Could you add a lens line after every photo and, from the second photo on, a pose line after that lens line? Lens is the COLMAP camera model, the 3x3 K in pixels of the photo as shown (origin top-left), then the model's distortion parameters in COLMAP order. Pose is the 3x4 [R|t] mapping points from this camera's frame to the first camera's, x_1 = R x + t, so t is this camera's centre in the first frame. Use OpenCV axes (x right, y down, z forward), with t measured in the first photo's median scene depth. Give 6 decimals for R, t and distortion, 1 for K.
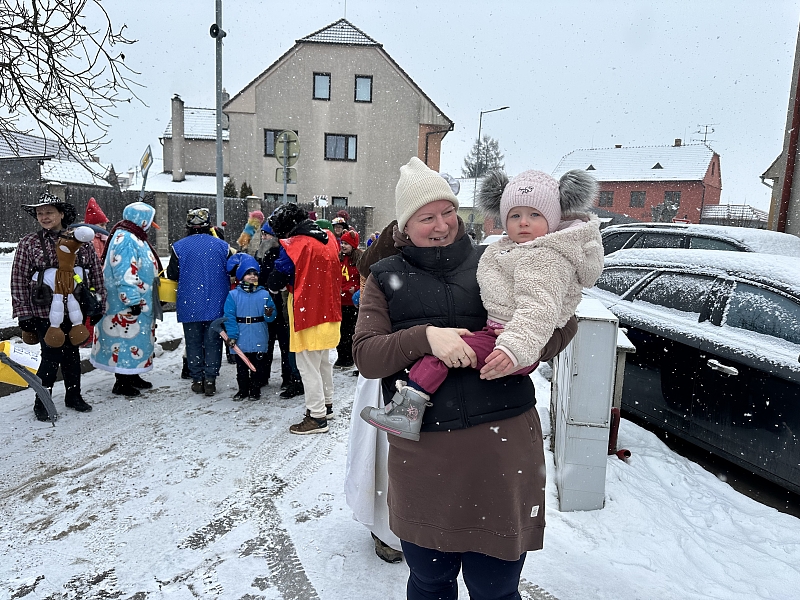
lens RADIAL K [[567.4, 0, 410.2], [0, 567.4, 301.0], [0, 0, 1]] dist [0.134390, -0.255908]
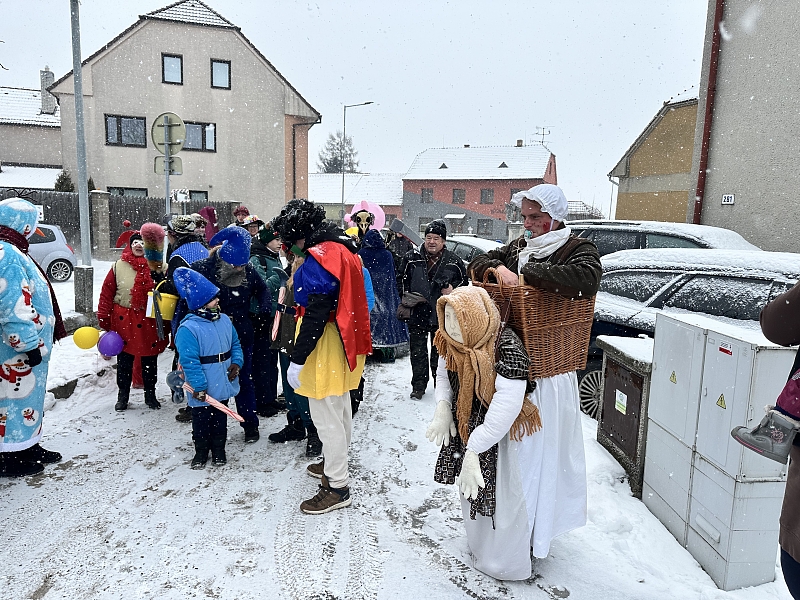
lens RADIAL K [[565.7, 0, 398.6], [0, 565.7, 299.5], [0, 0, 1]] dist [0.041447, -0.046917]
pose [[0.967714, -0.043262, 0.248309, -0.210761], [0.041788, 0.999064, 0.011207, -0.036805], [-0.248562, -0.000468, 0.968616, 0.217283]]
